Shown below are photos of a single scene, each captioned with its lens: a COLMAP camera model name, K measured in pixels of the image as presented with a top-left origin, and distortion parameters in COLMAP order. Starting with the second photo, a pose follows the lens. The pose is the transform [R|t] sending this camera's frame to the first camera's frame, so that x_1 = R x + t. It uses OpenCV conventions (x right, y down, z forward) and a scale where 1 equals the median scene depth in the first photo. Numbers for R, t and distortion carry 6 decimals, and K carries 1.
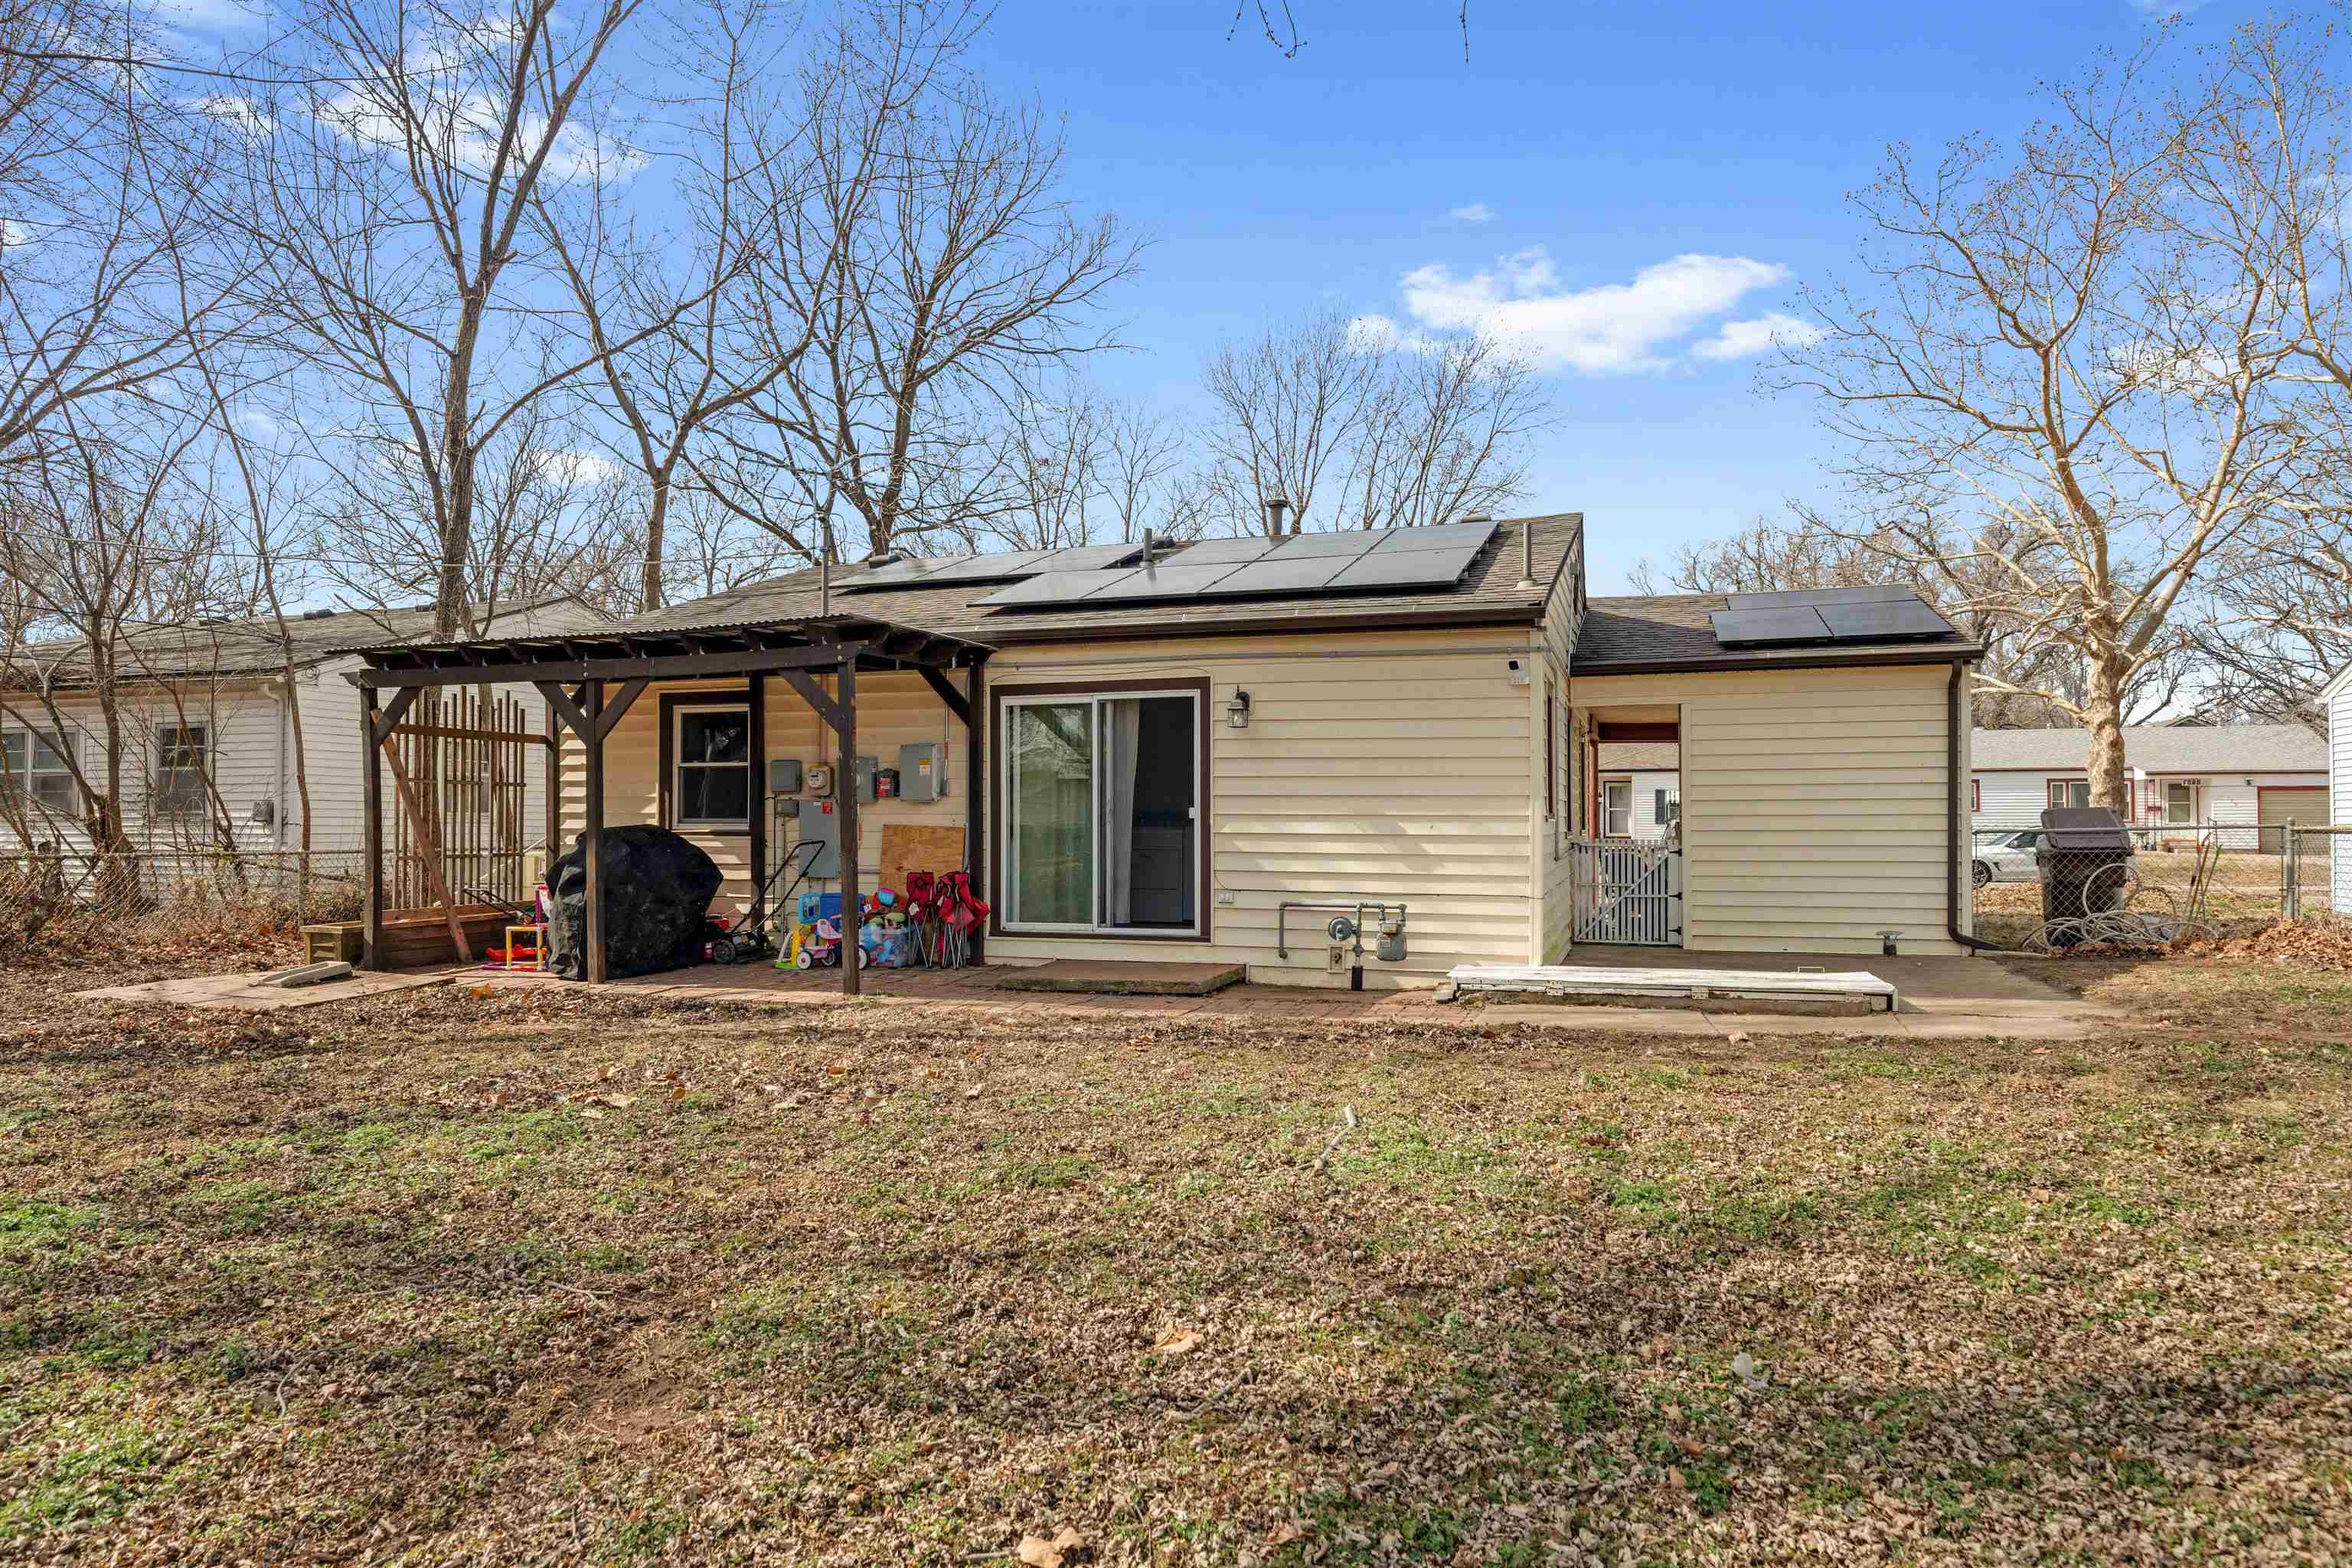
lens RADIAL K [[1426.9, 0, 1171.6], [0, 1426.9, 829.4], [0, 0, 1]] dist [-0.001339, 0.000484]
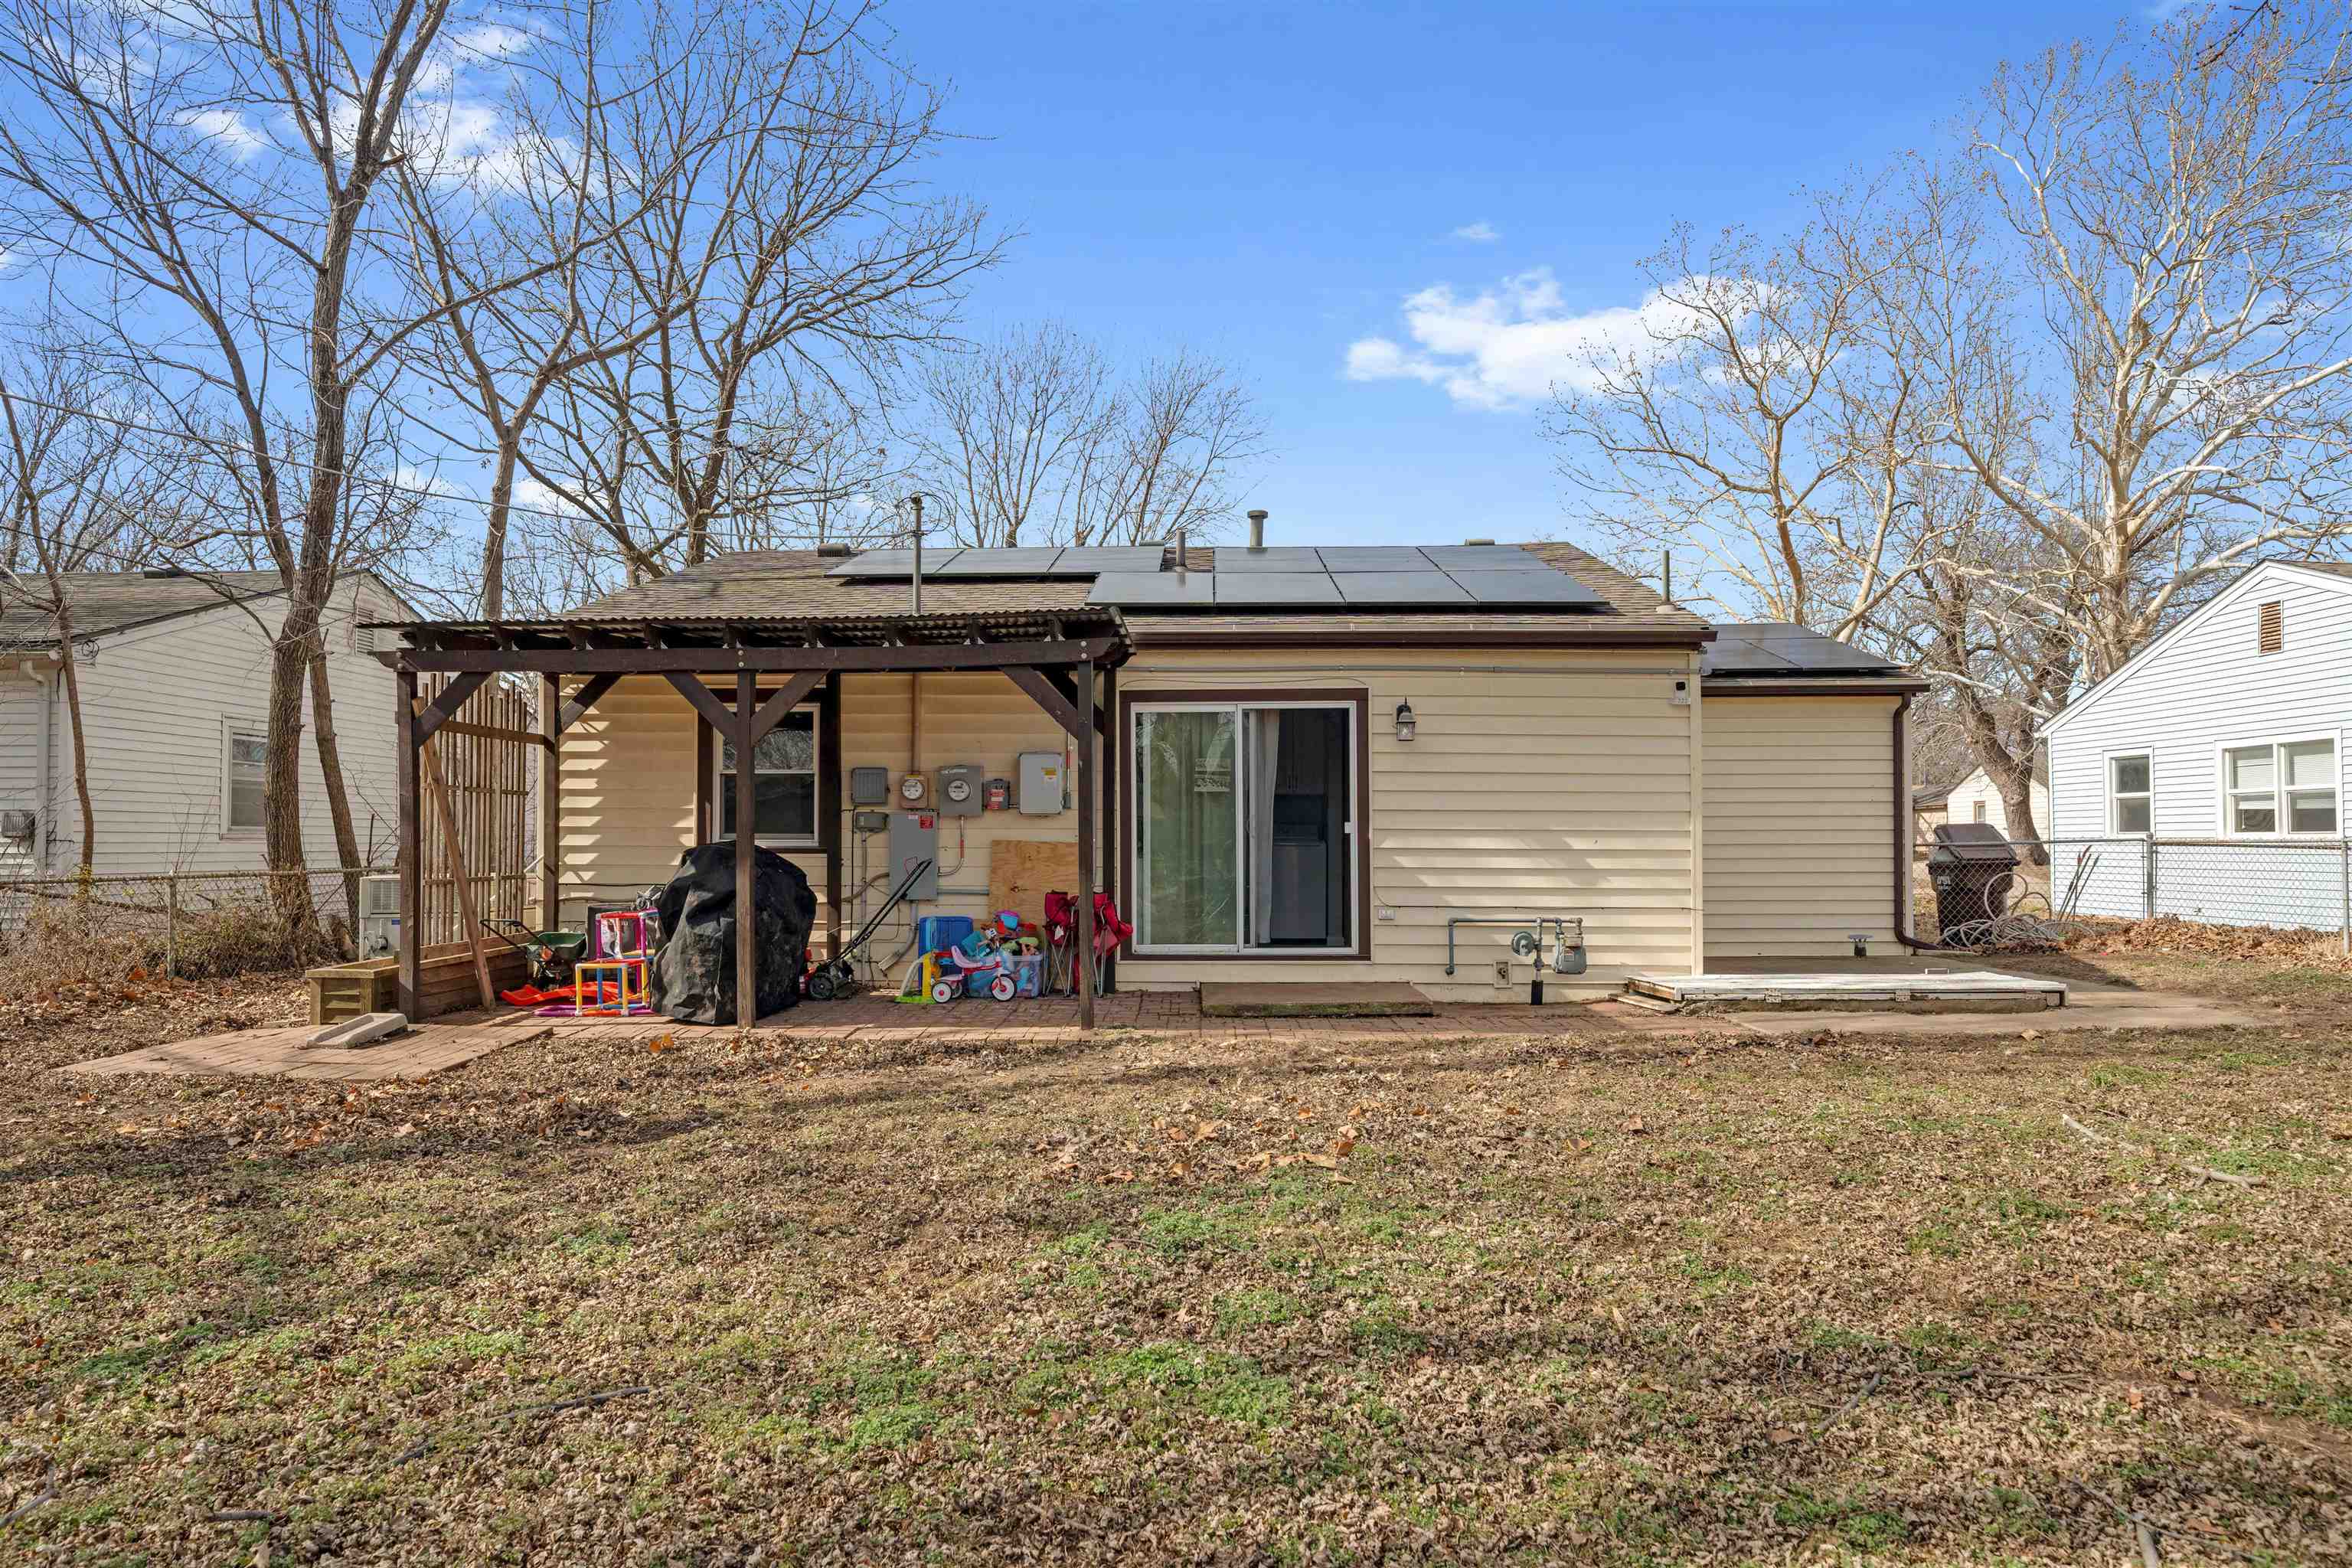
lens RADIAL K [[1426.9, 0, 1171.6], [0, 1426.9, 829.4], [0, 0, 1]] dist [-0.001339, 0.000484]
pose [[0.957156, 0.000634, 0.289573, -0.369710], [0.002419, 0.999945, -0.010184, -0.000788], [-0.289563, 0.010448, 0.957102, 0.101813]]
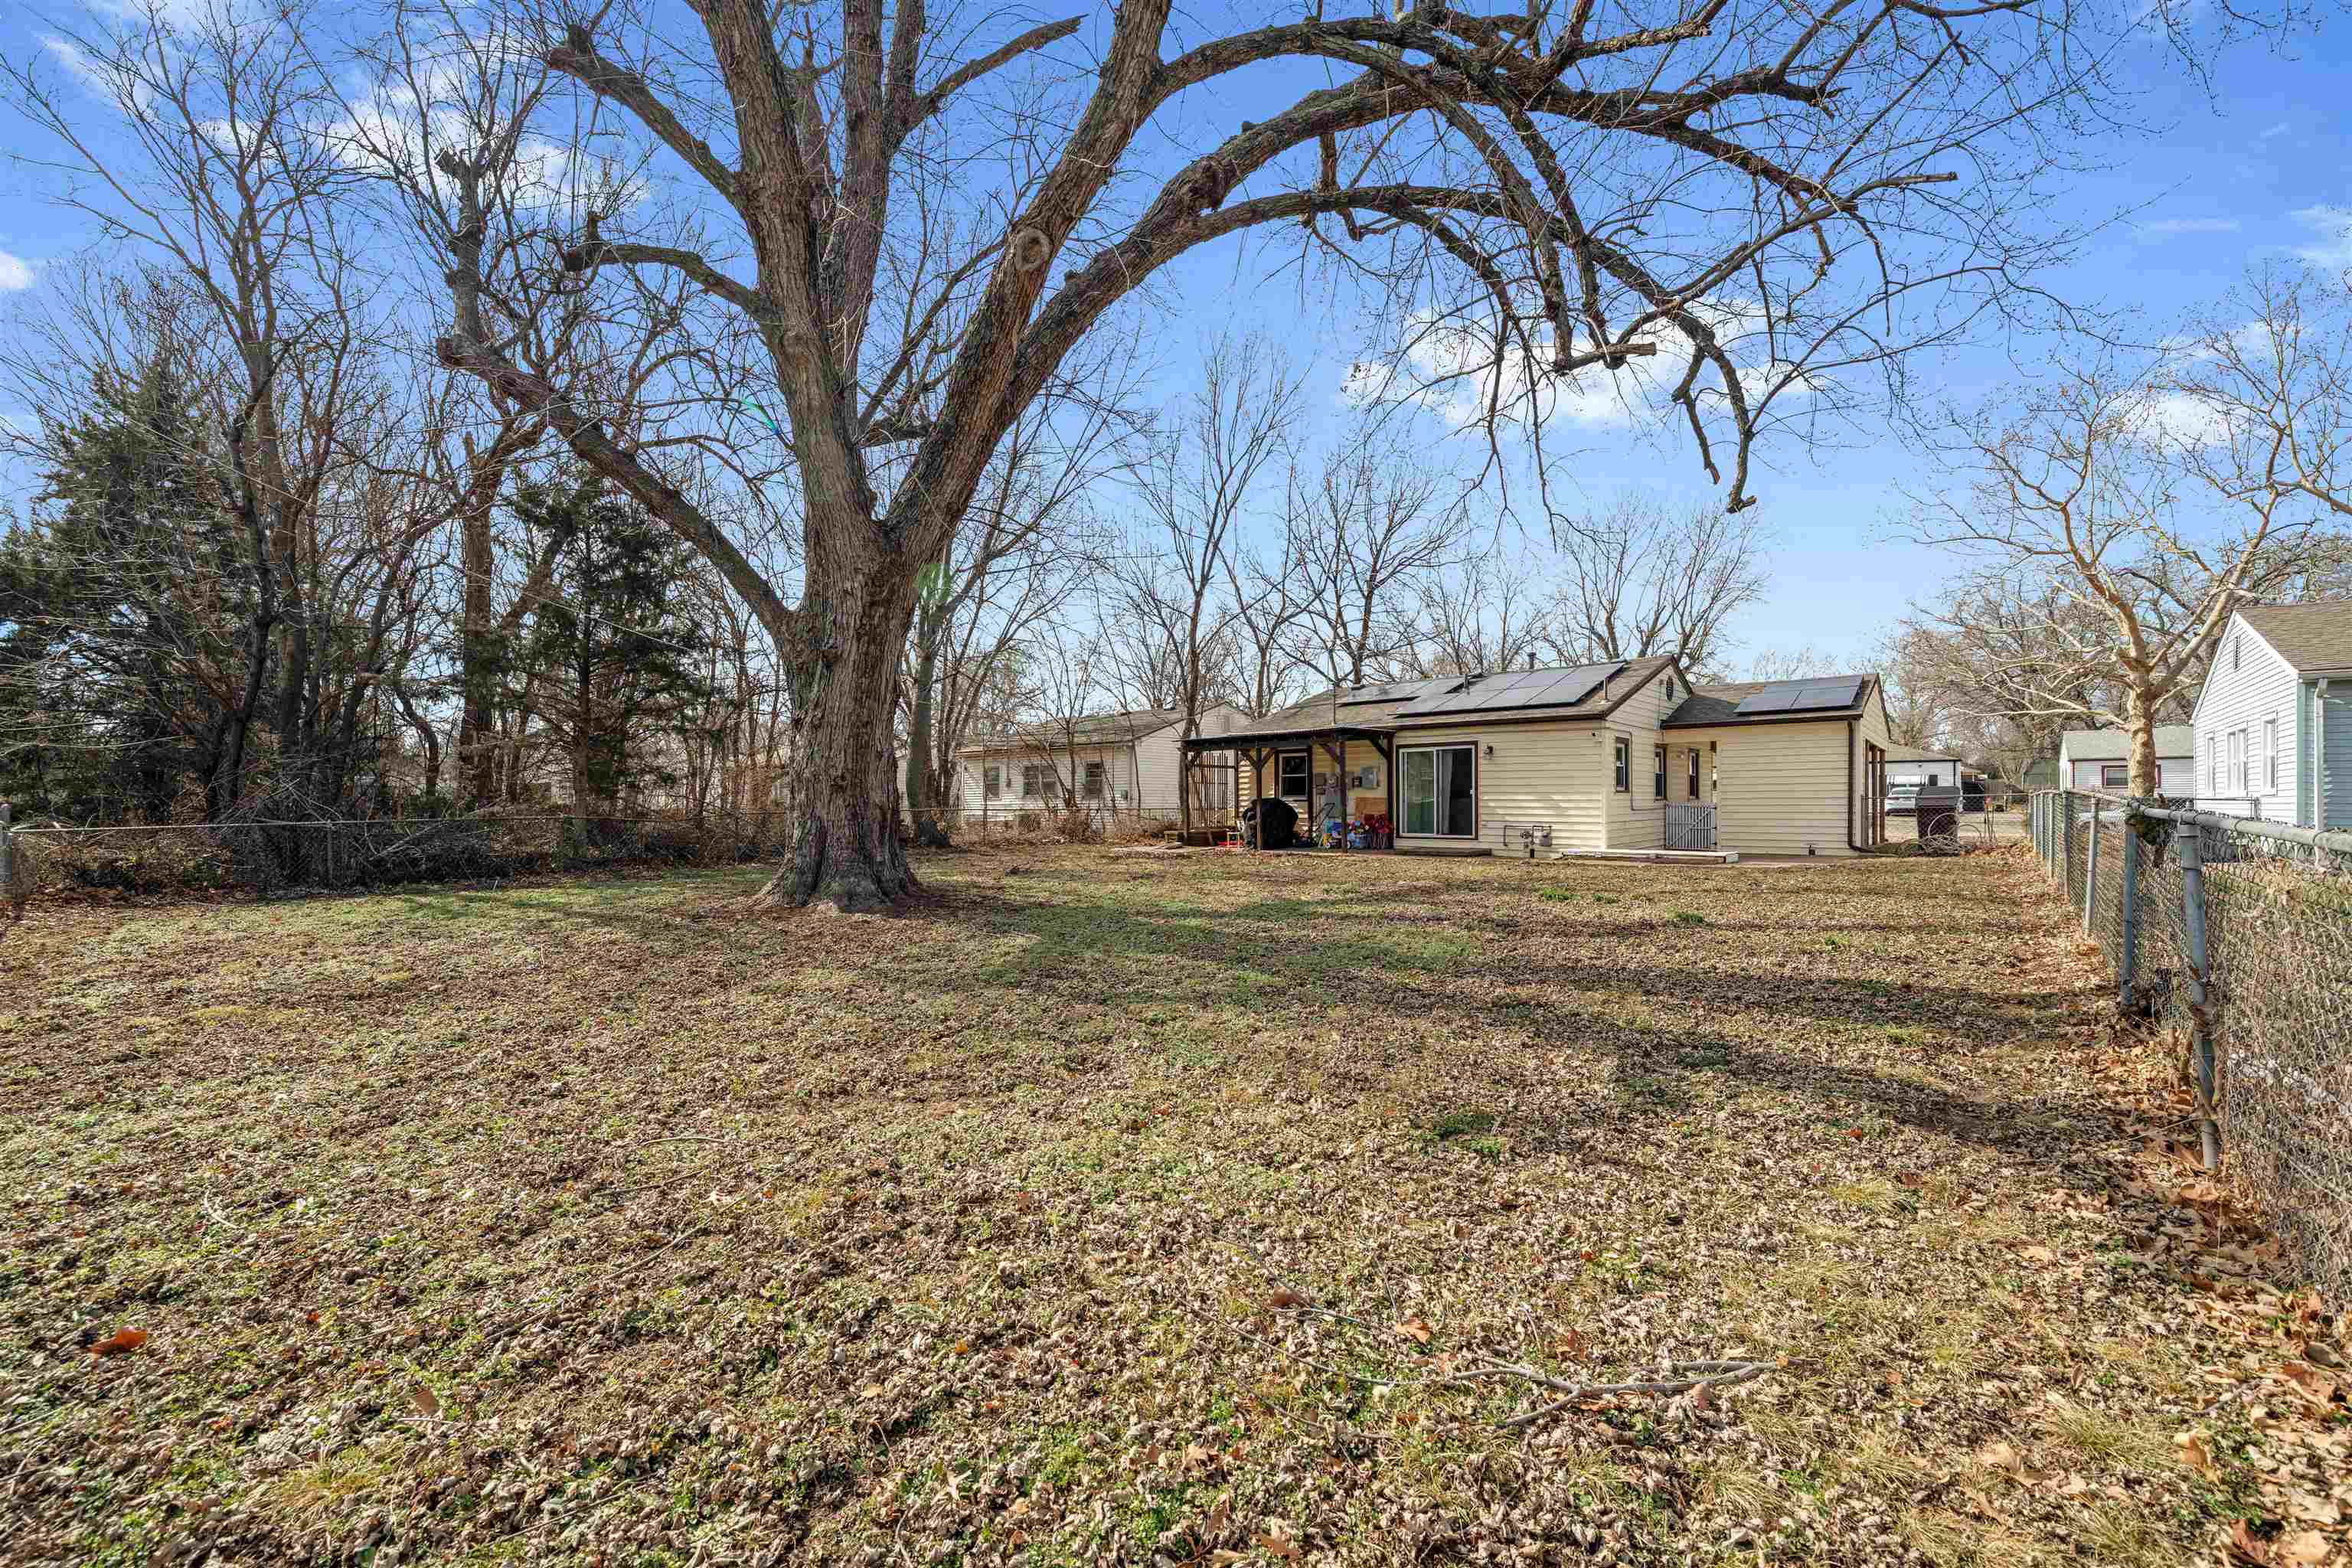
lens RADIAL K [[956.8, 0, 1176.0], [0, 956.8, 784.0], [0, 0, 1]] dist [0.000913, 0.000054]
pose [[0.922831, -0.010946, -0.385049, 0.186785], [0.002246, 0.999732, -0.023035, 0.013089], [0.385198, 0.020393, 0.922609, -0.829162]]
